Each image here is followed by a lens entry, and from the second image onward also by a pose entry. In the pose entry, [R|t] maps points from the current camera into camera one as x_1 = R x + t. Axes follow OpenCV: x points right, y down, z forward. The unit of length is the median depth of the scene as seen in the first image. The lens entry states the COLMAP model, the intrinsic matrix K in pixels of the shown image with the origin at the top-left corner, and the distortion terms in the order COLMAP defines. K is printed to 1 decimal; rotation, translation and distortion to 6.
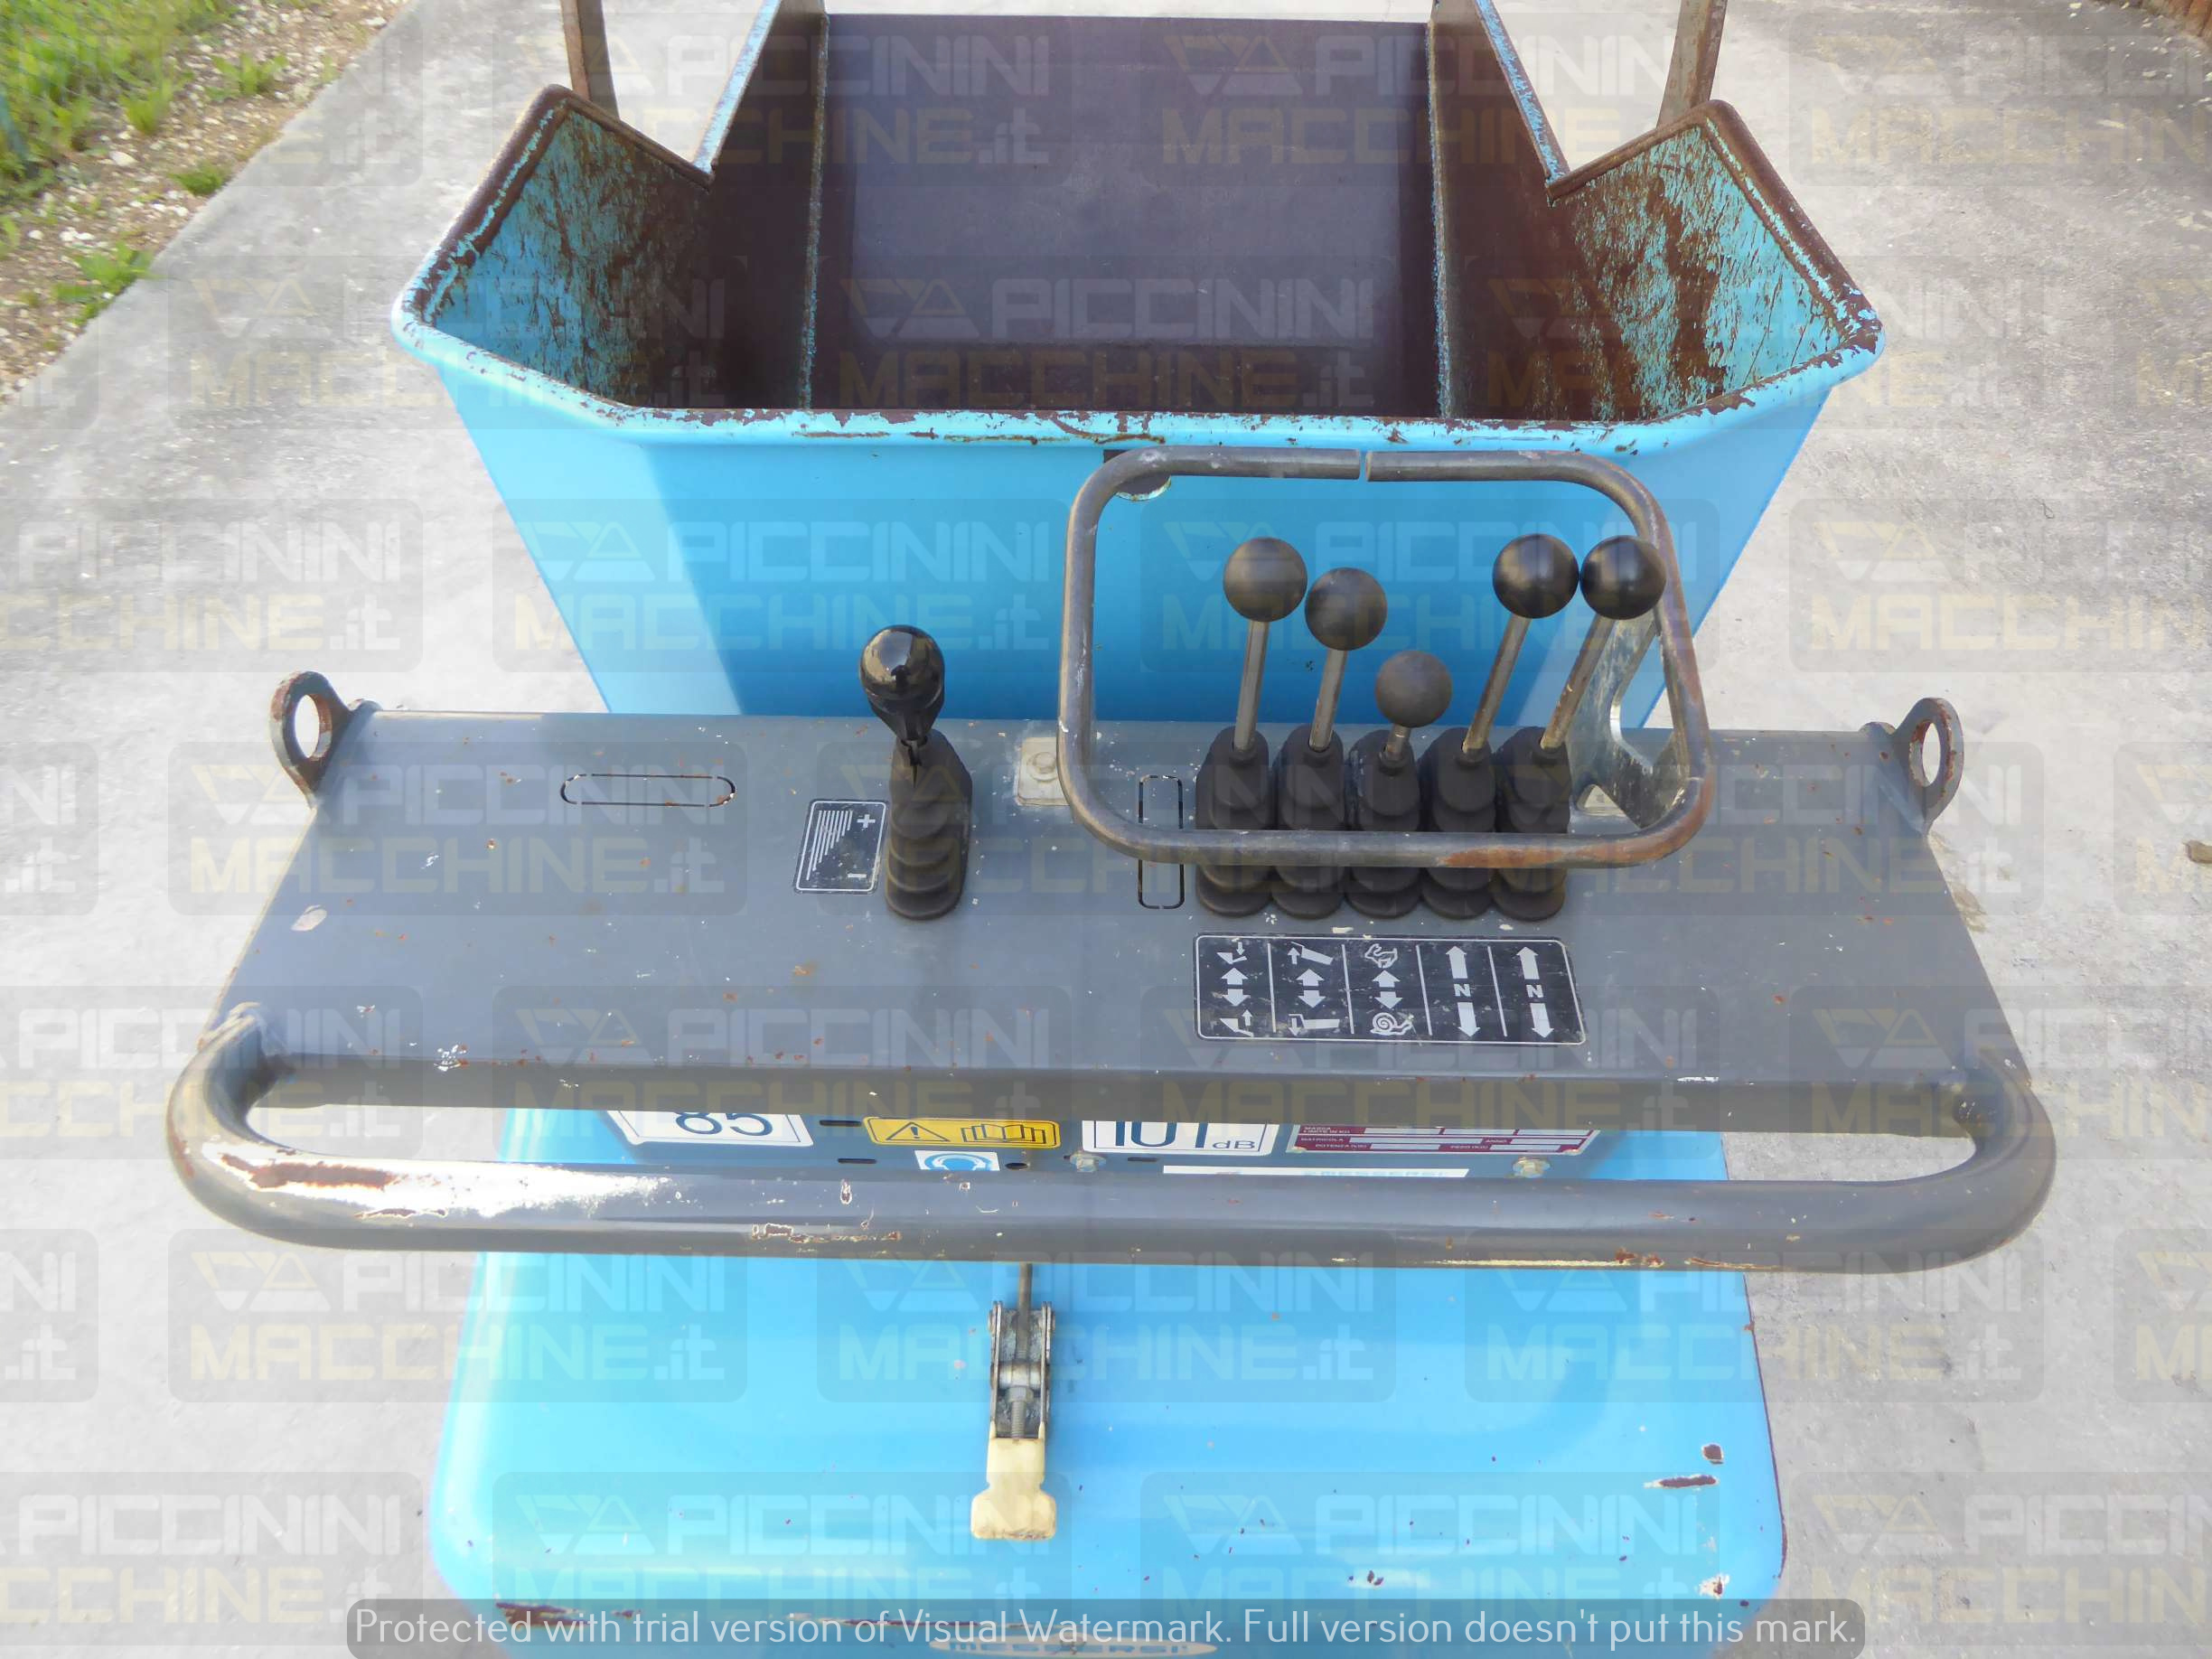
lens RADIAL K [[1550.9, 0, 1115.9], [0, 1550.9, 817.6], [0, 0, 1]] dist [-0.029667, 0.004583]
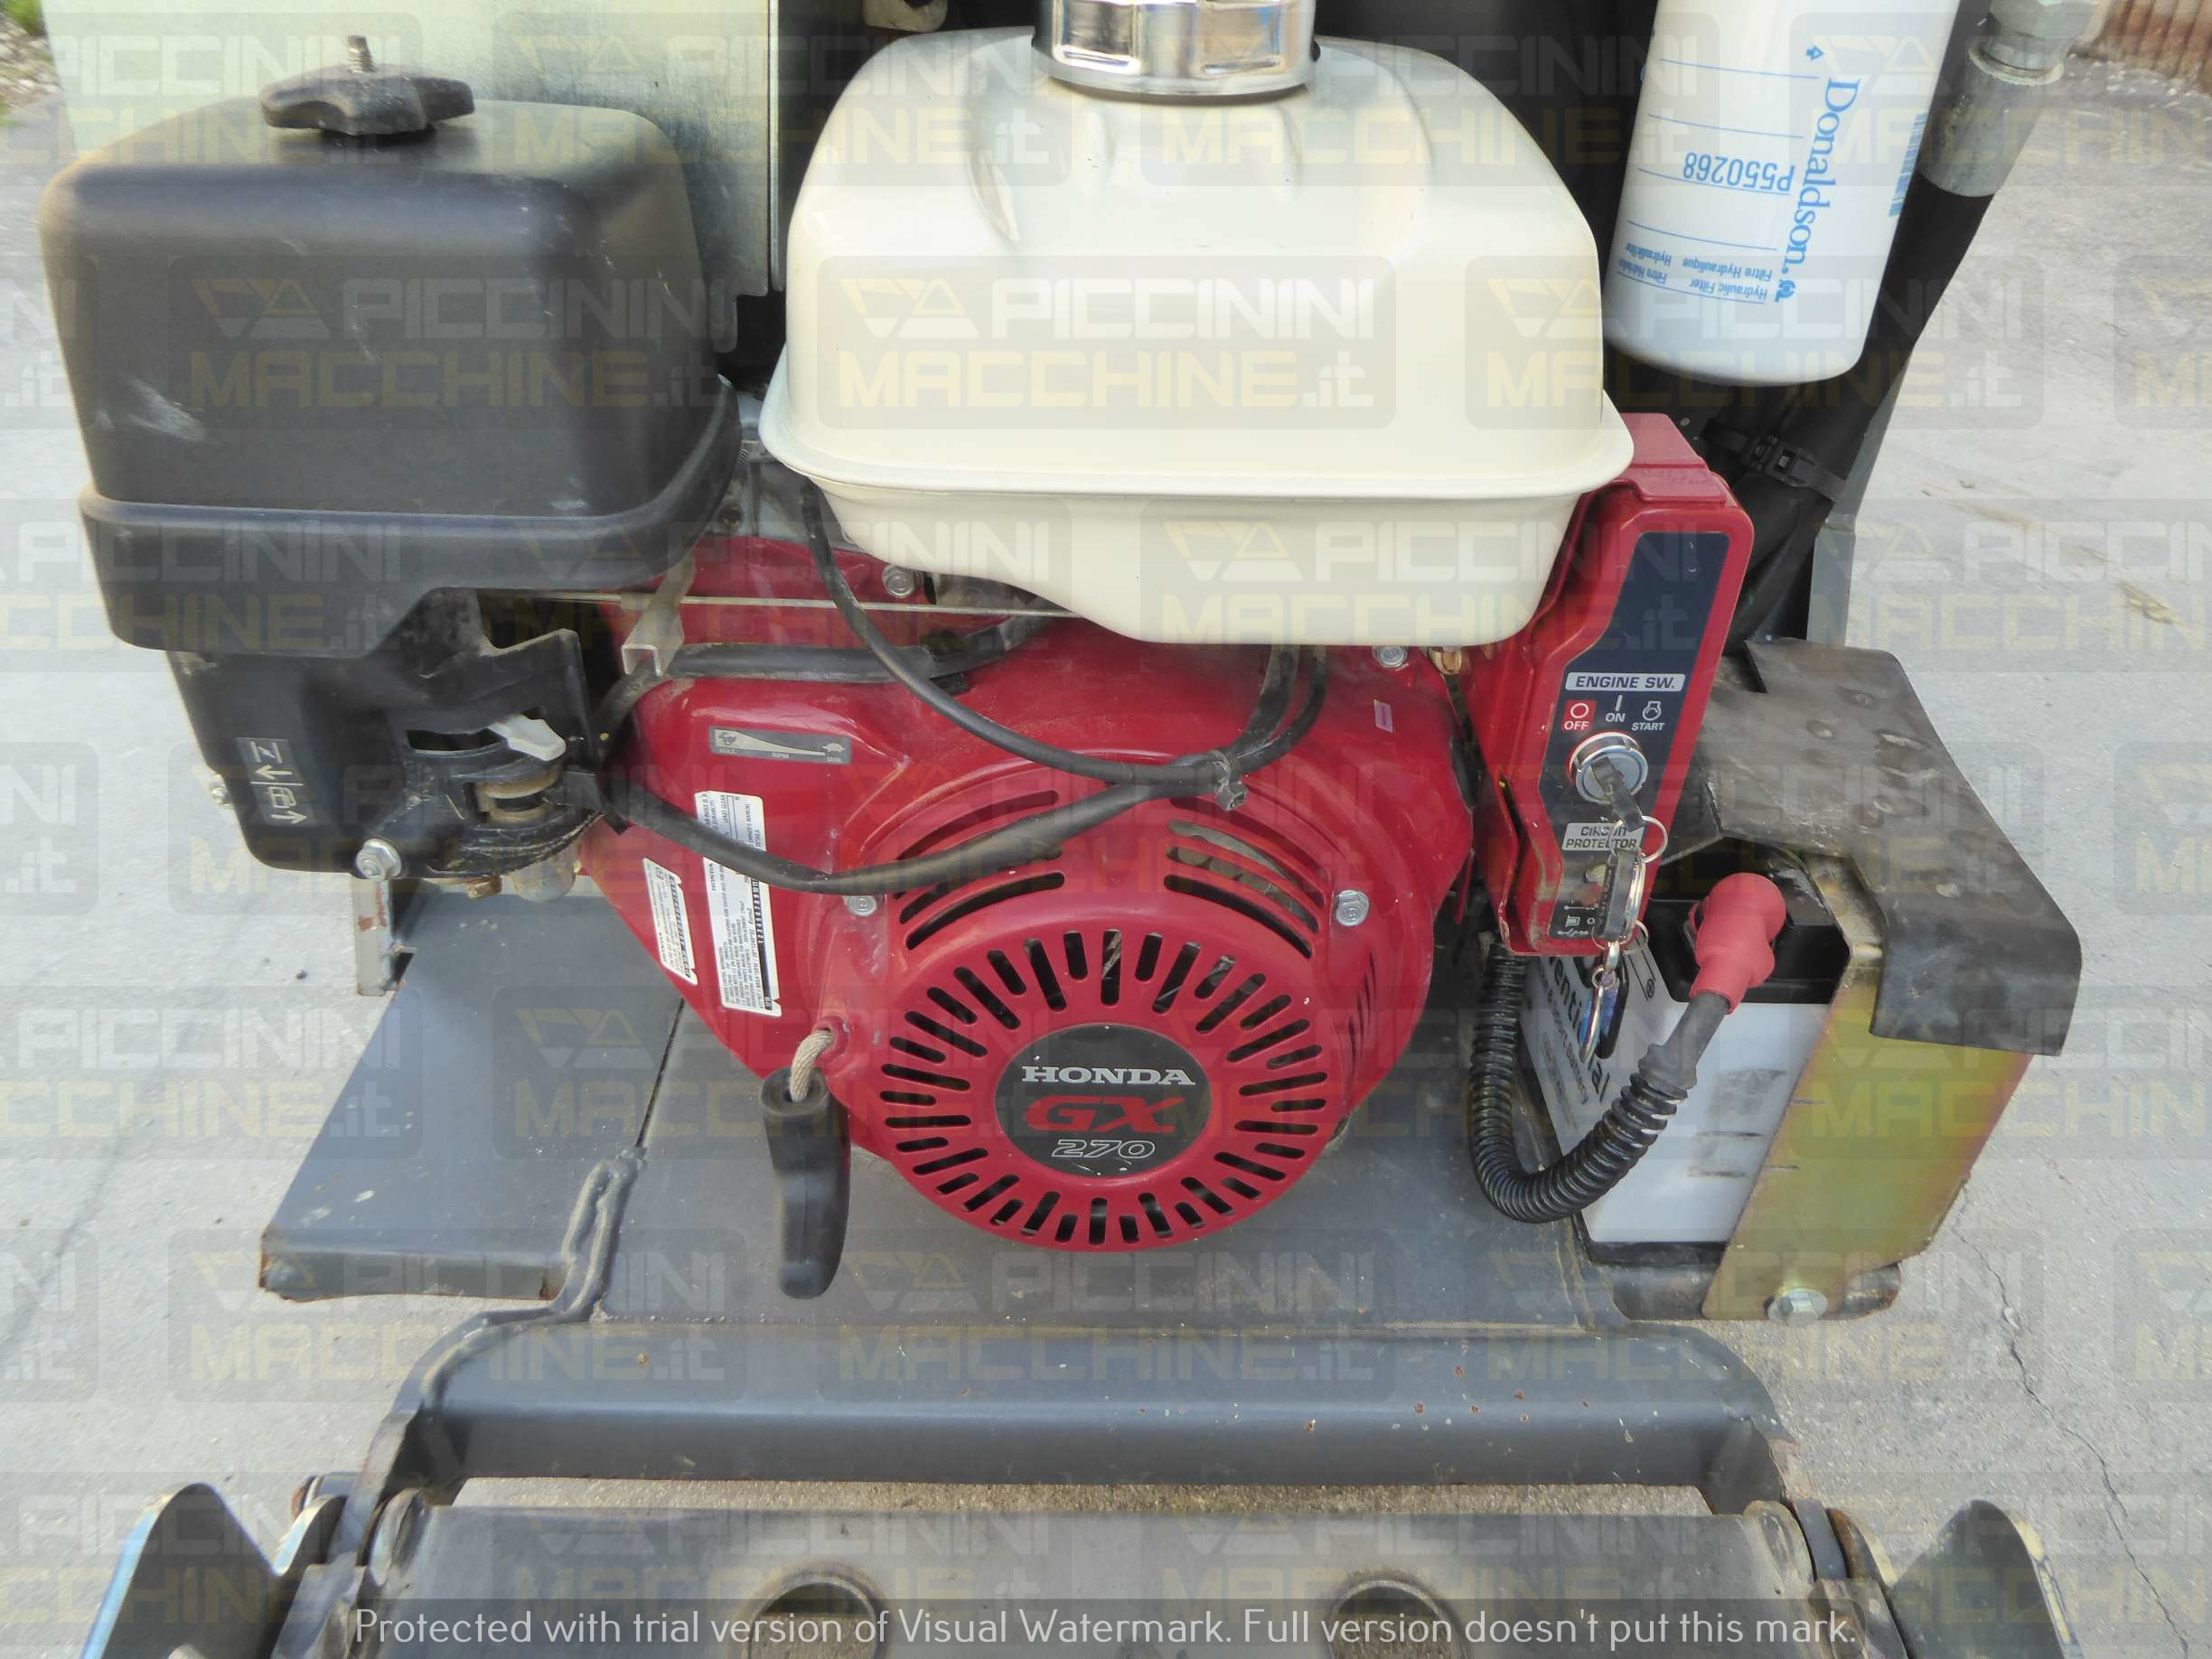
lens RADIAL K [[1550.9, 0, 1115.9], [0, 1550.9, 817.6], [0, 0, 1]] dist [-0.029667, 0.004583]
pose [[0.999527, 0.007027, 0.029953, -0.006024], [-0.001903, 0.985825, -0.167769, 0.188941], [-0.030707, 0.167632, 0.985371, 0.132583]]
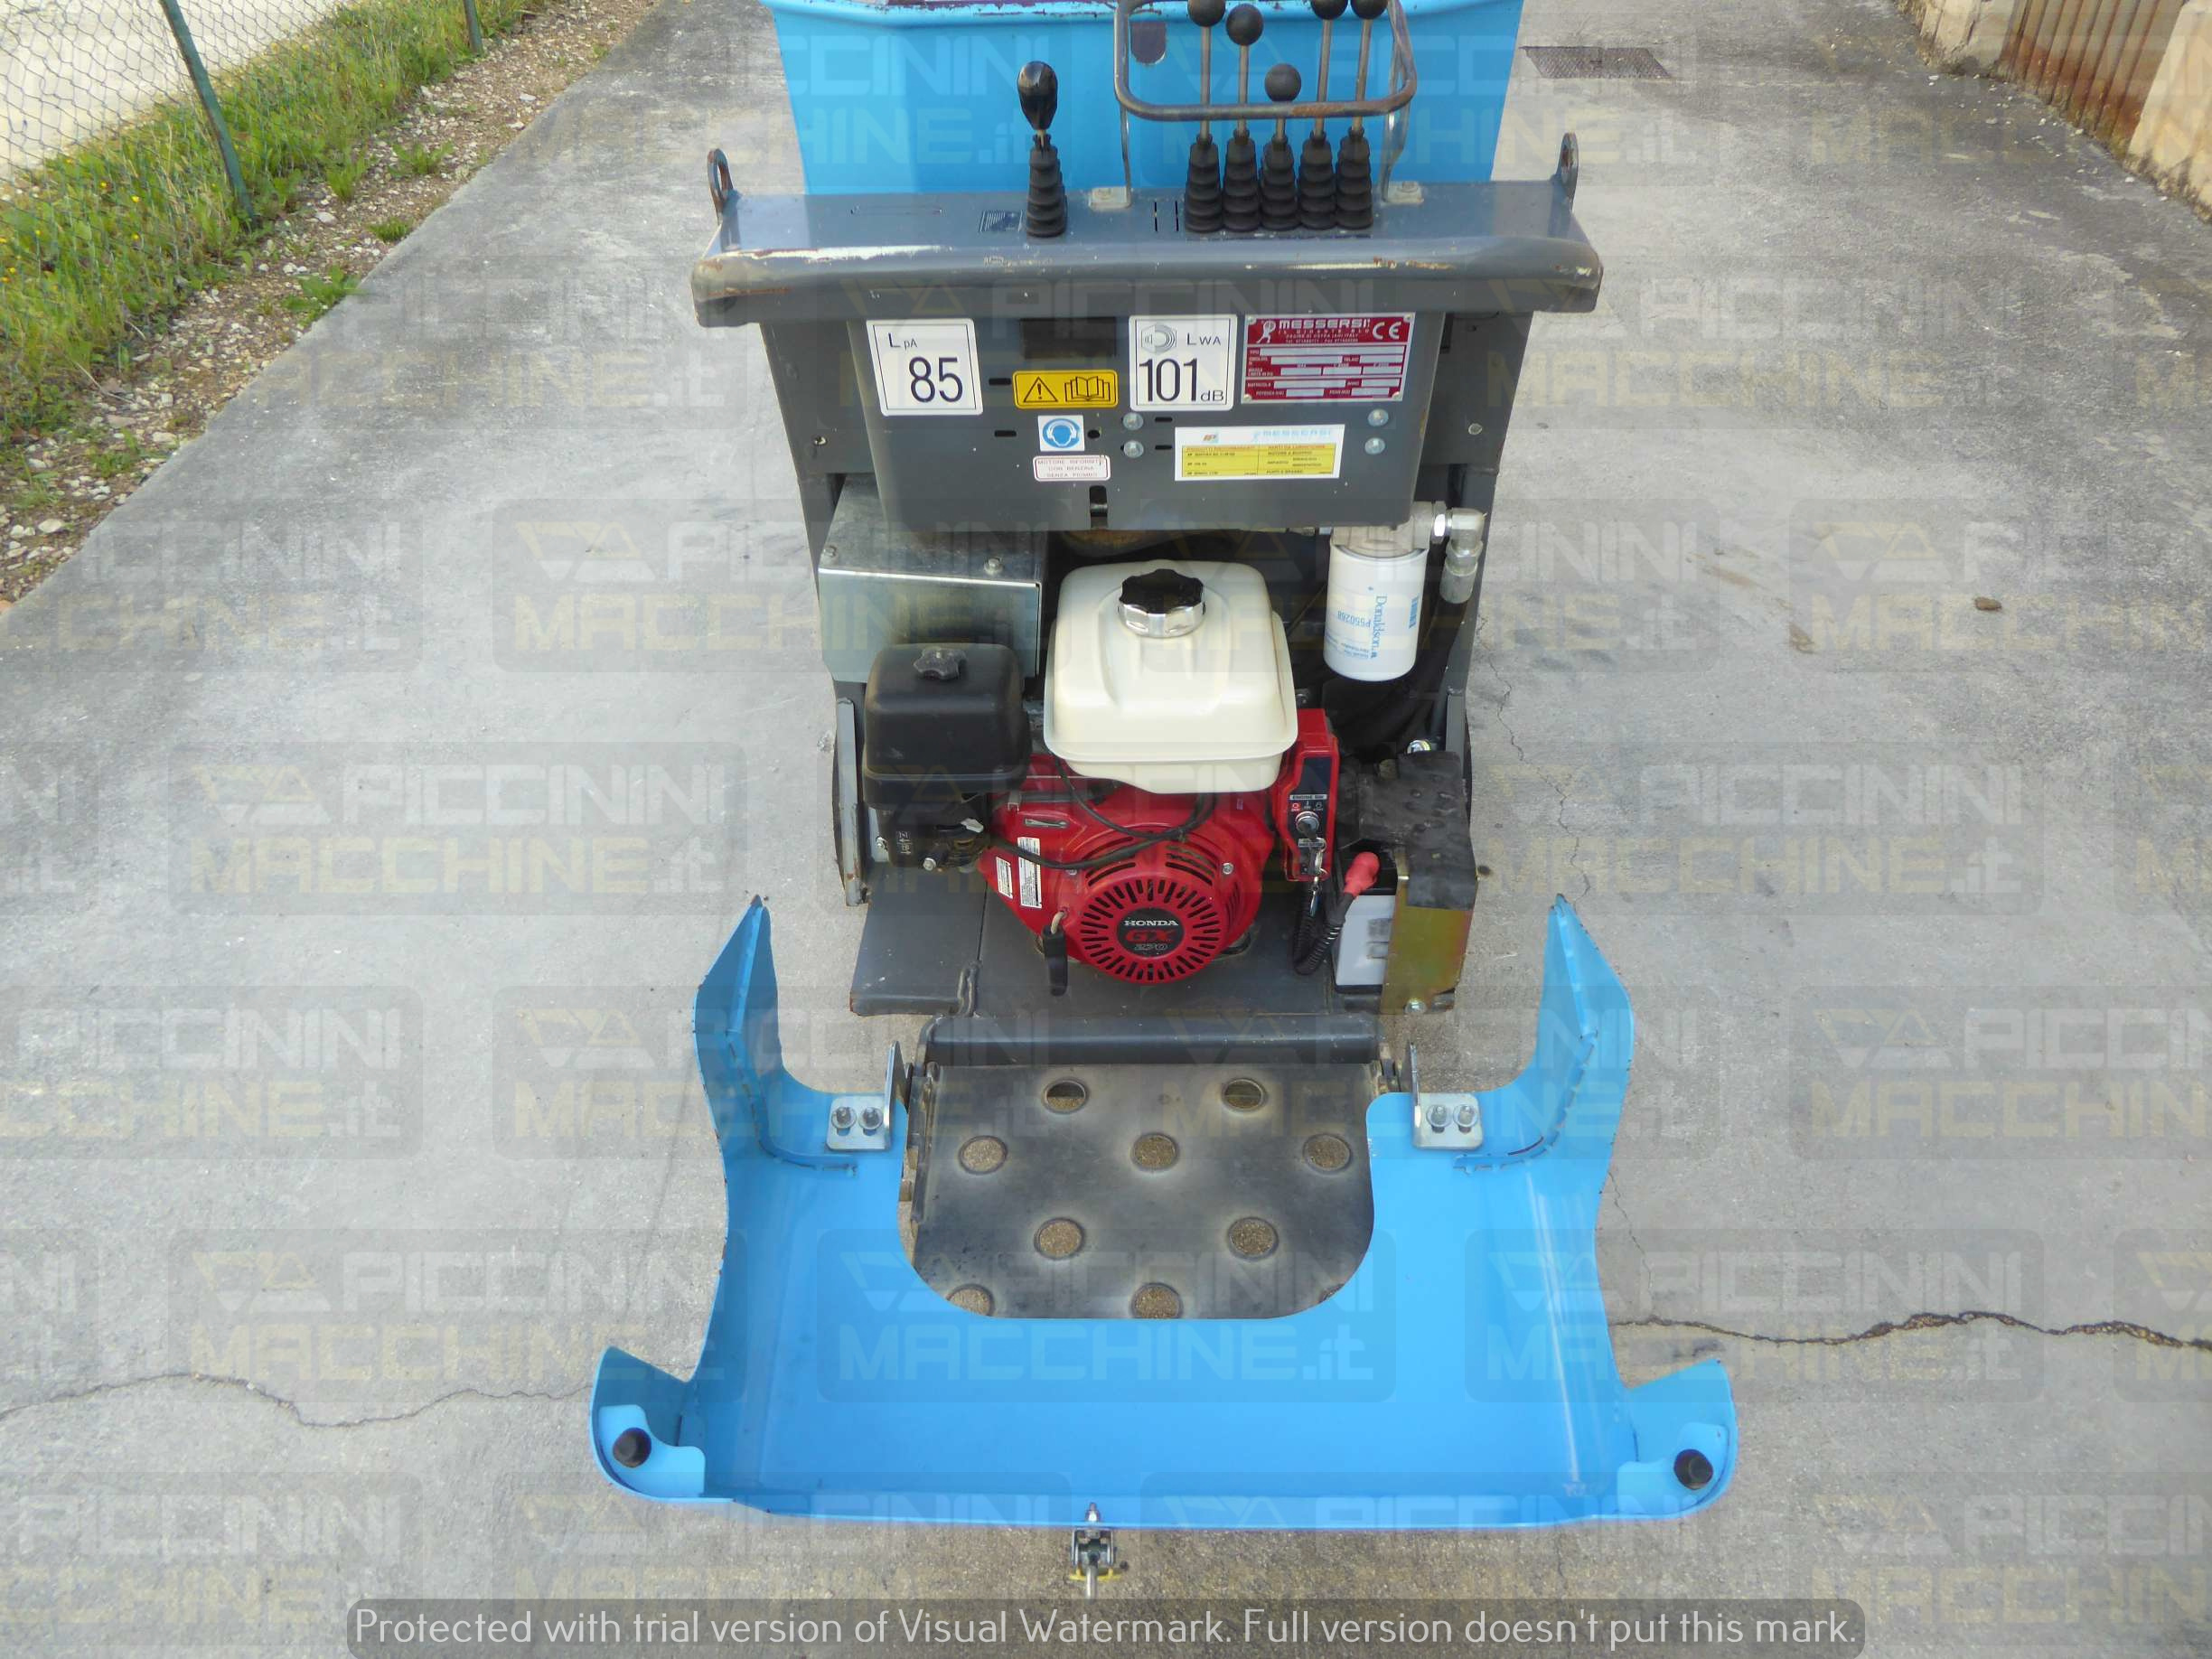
lens RADIAL K [[1550.9, 0, 1115.9], [0, 1550.9, 817.6], [0, 0, 1]] dist [-0.029667, 0.004583]
pose [[0.999625, -0.023467, -0.014134, -0.005552], [0.021801, 0.993883, -0.108268, 0.206503], [0.016588, 0.107919, 0.994021, -0.176408]]
